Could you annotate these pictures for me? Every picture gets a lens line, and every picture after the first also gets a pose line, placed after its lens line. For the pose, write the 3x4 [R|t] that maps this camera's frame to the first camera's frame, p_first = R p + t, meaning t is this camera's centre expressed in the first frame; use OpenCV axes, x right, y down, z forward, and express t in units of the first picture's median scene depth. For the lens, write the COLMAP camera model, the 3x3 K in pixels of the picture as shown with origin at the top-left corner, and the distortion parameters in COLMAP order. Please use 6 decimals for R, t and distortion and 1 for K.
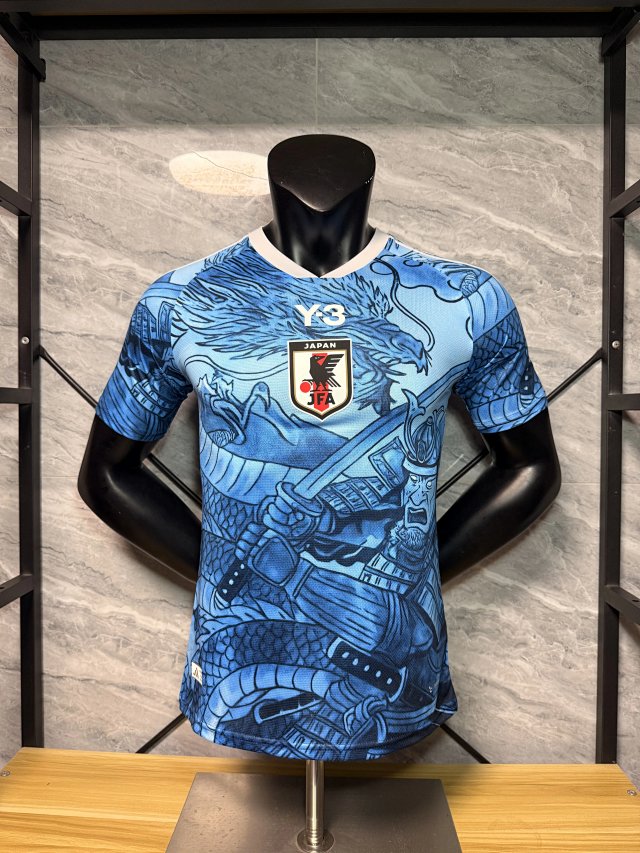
lens RADIAL K [[605.8, 0, 320.0], [0, 605.8, 426.5], [0, 0, 1]] dist [-0.003417, -0.002625]
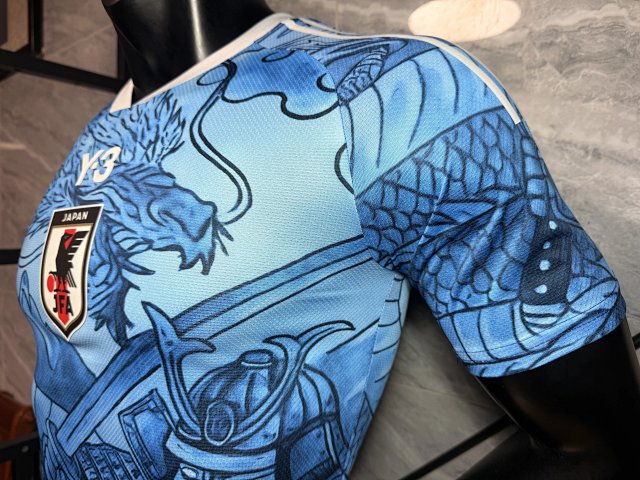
lens RADIAL K [[475.0, 0, 317.8], [0, 475.0, 218.4], [0, 0, 1]] dist [-0.005287, -0.004679]
pose [[0.820145, -0.004458, -0.572138, 0.470463], [-0.014642, 0.999479, -0.028775, -0.118591], [0.571968, 0.031977, 0.819652, 0.728844]]
